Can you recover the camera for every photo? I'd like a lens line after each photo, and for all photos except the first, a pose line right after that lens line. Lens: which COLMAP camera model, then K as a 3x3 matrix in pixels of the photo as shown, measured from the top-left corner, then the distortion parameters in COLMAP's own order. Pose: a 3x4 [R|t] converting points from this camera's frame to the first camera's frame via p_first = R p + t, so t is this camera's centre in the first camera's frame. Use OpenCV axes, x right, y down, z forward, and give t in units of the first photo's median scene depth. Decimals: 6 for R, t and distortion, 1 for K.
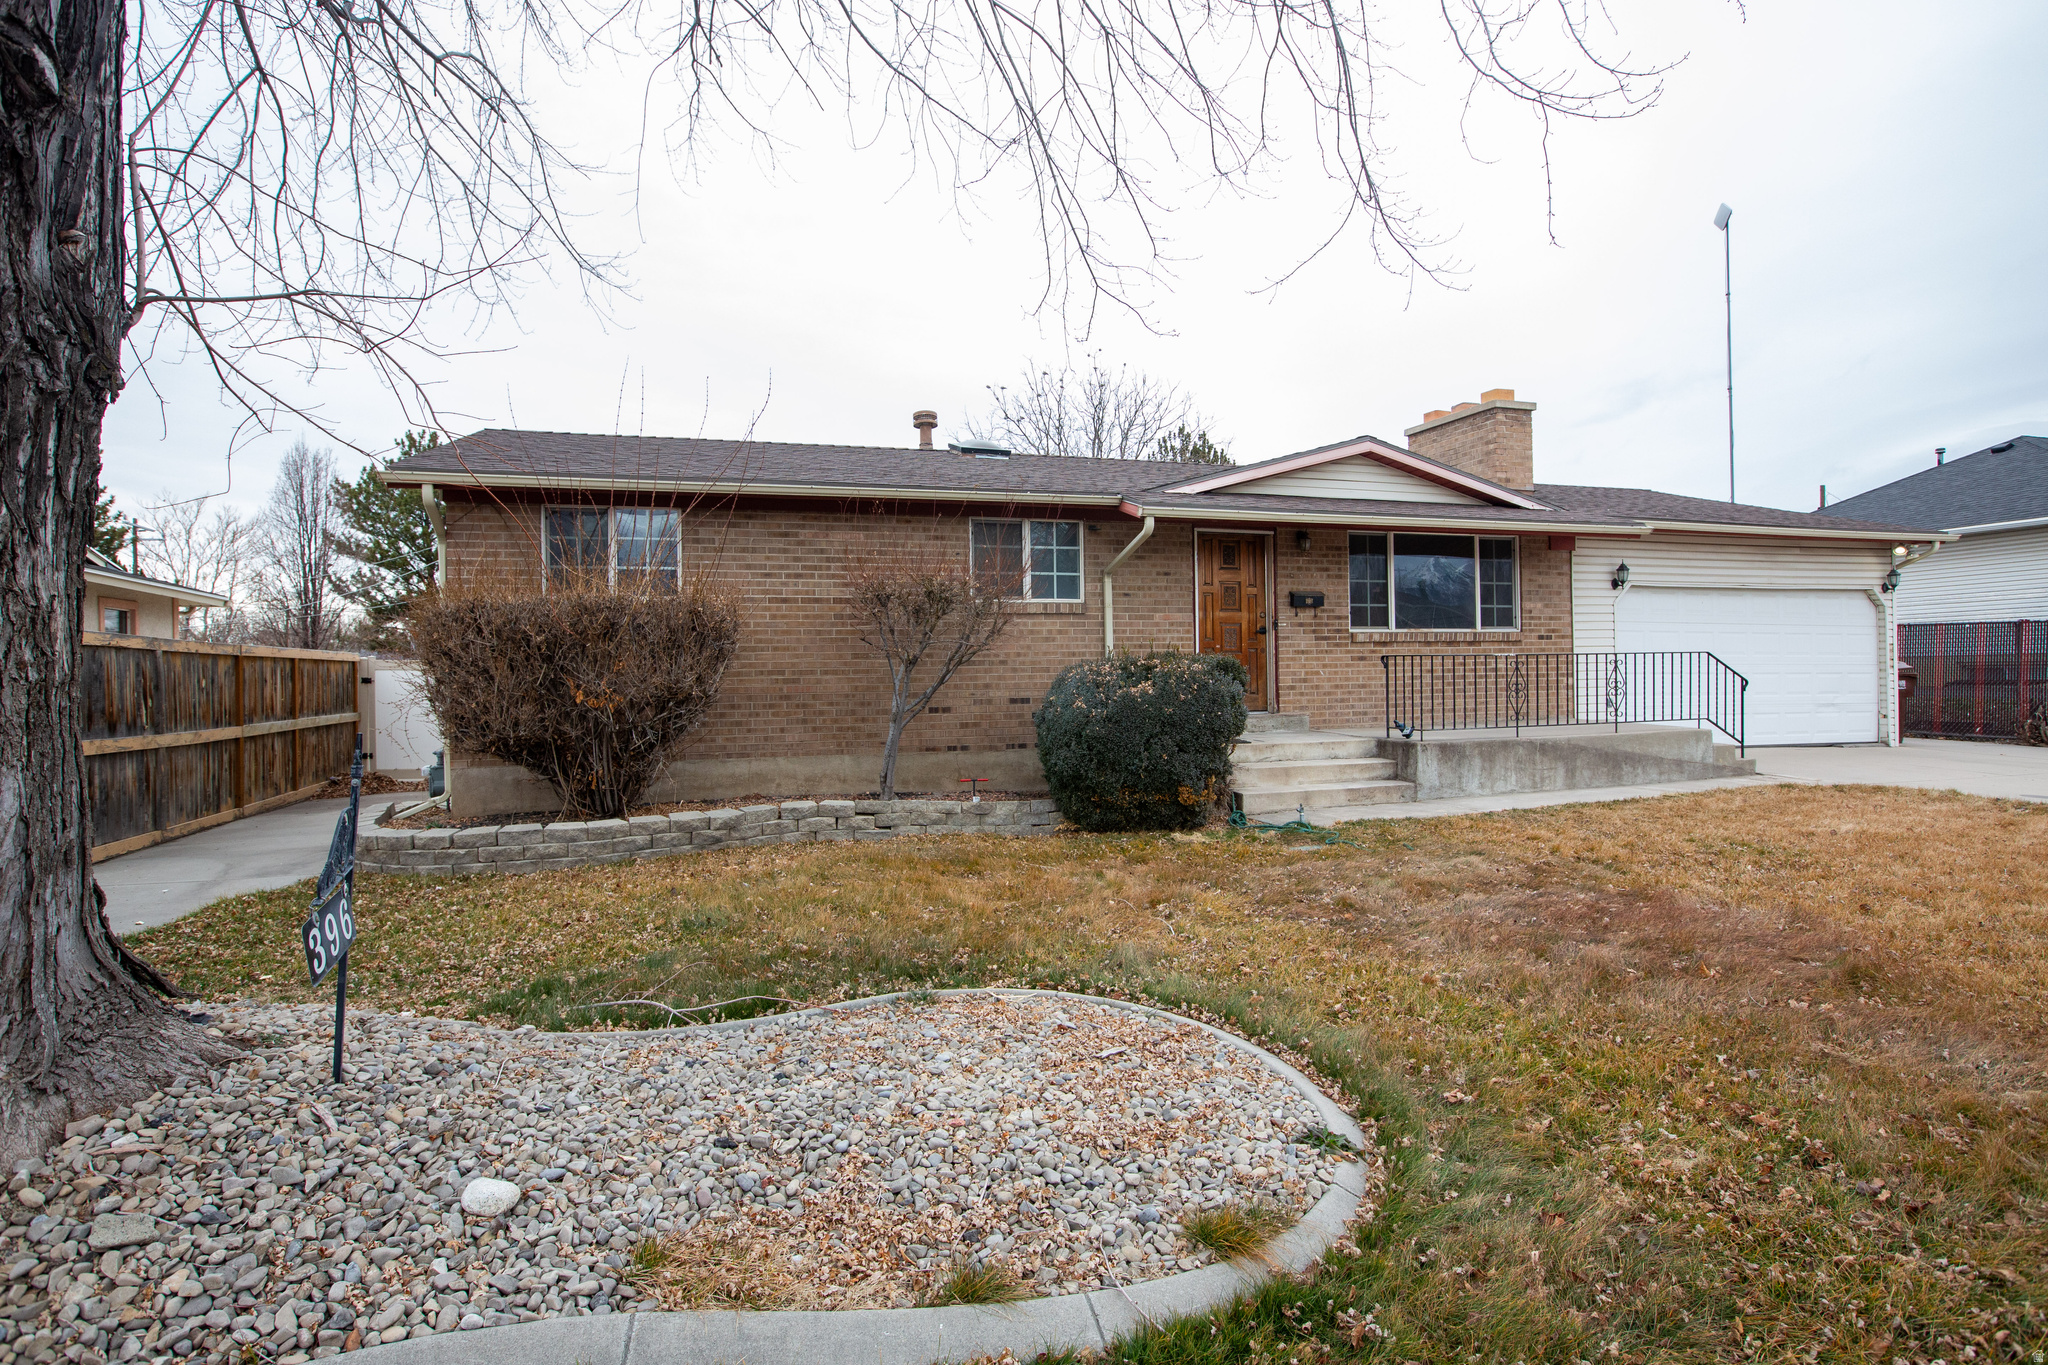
lens RADIAL K [[1065.6, 0, 1024.0], [0, 1065.6, 682.5], [0, 0, 1]] dist [-0.065754, 0.052521]
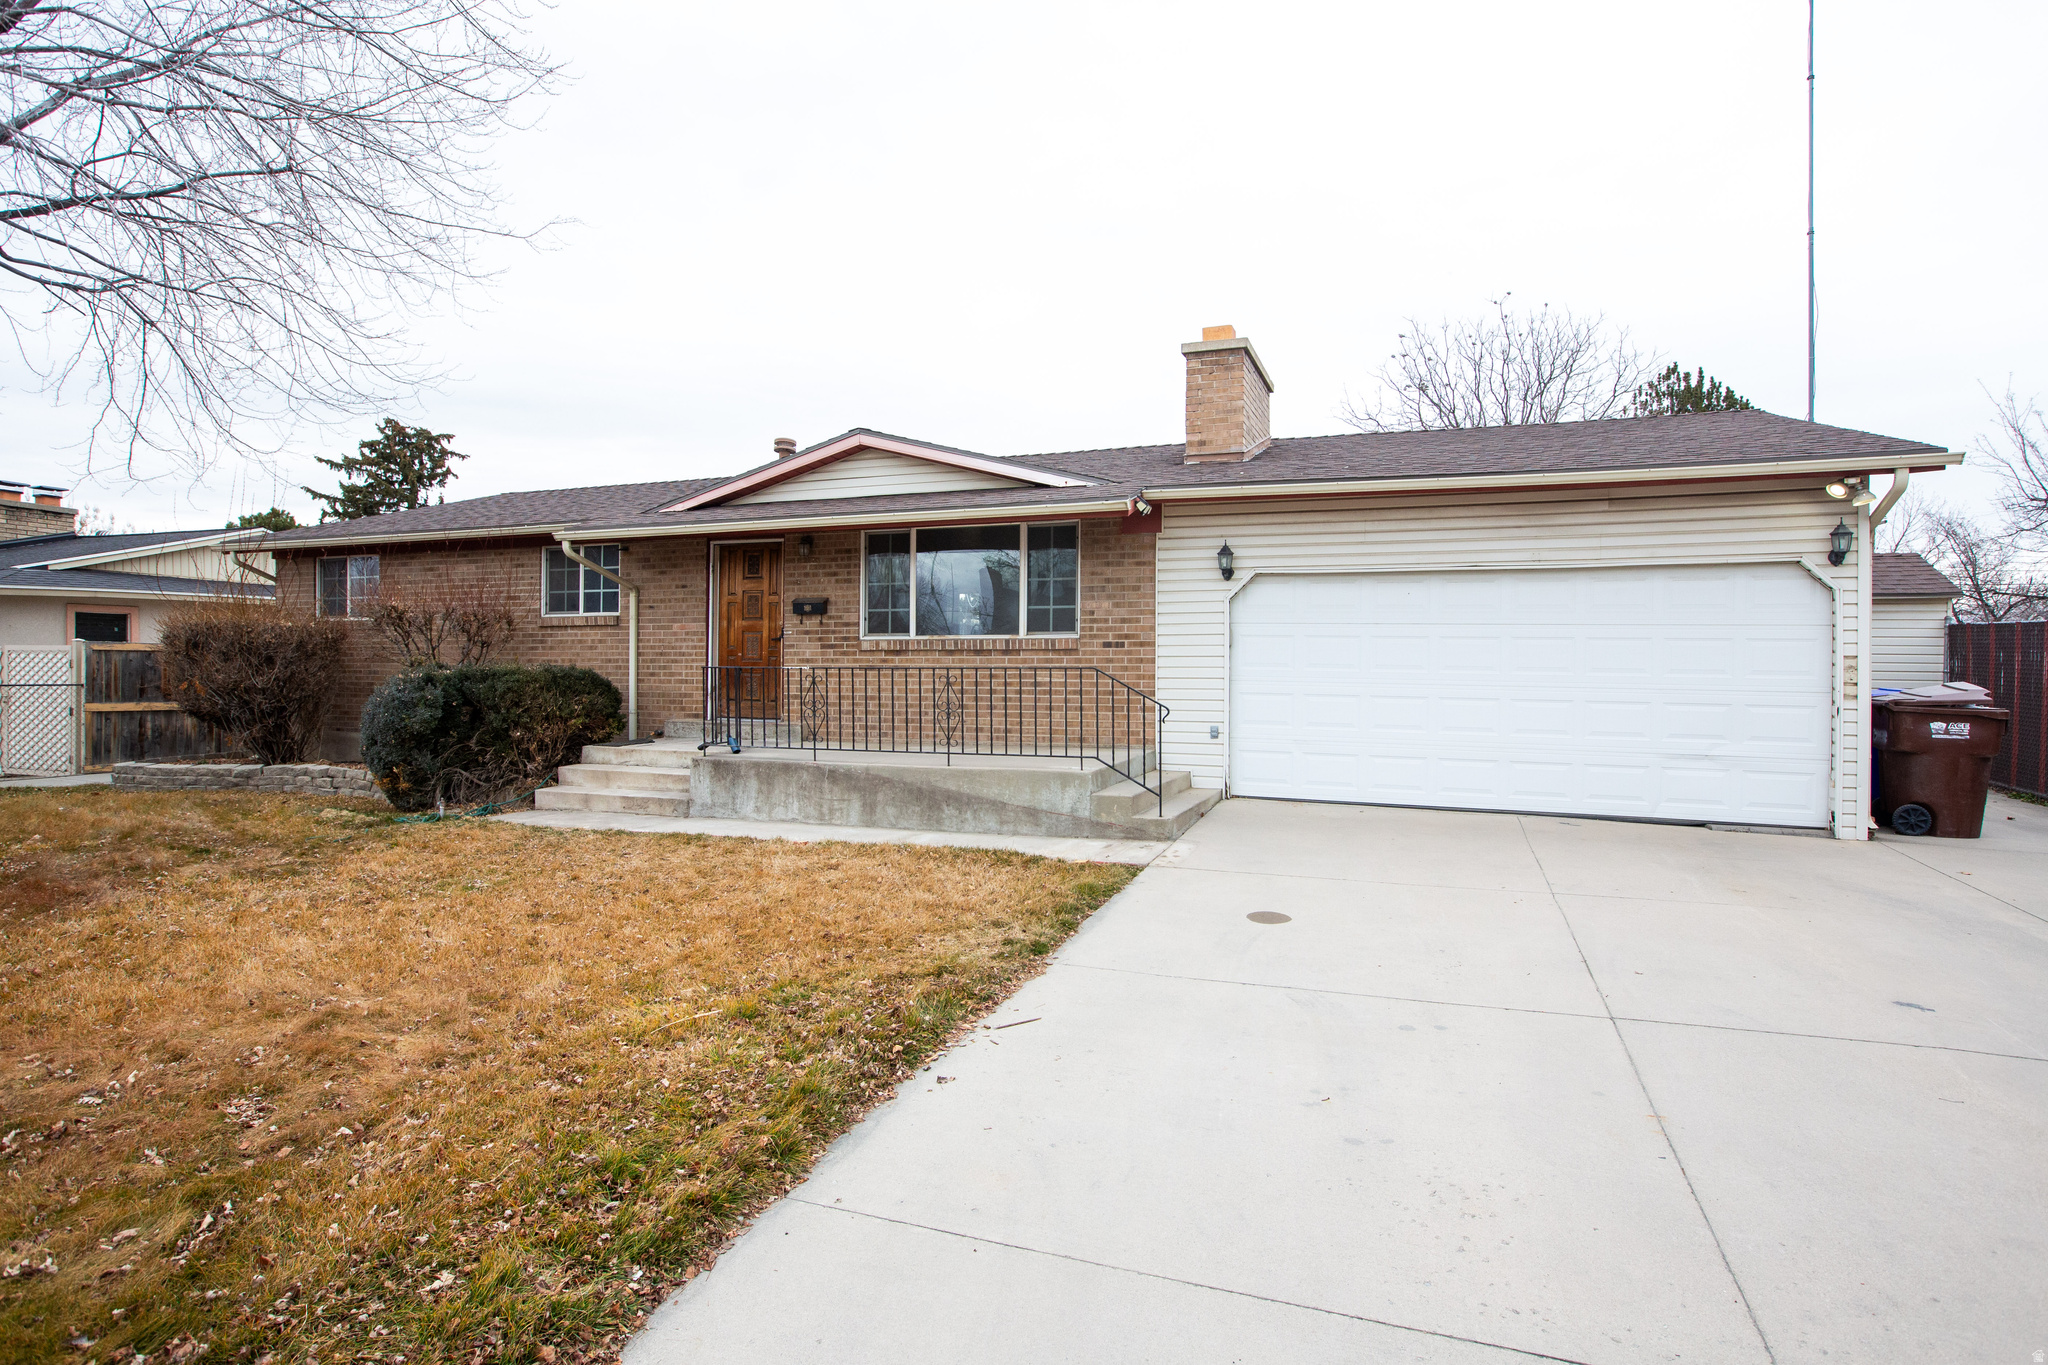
lens RADIAL K [[1065.6, 0, 1024.0], [0, 1065.6, 682.5], [0, 0, 1]] dist [-0.065754, 0.052521]
pose [[0.789590, 0.025117, -0.613121, 1.013123], [-0.021151, 0.999682, 0.013715, -0.026156], [0.613271, 0.002138, 0.789870, 0.352524]]
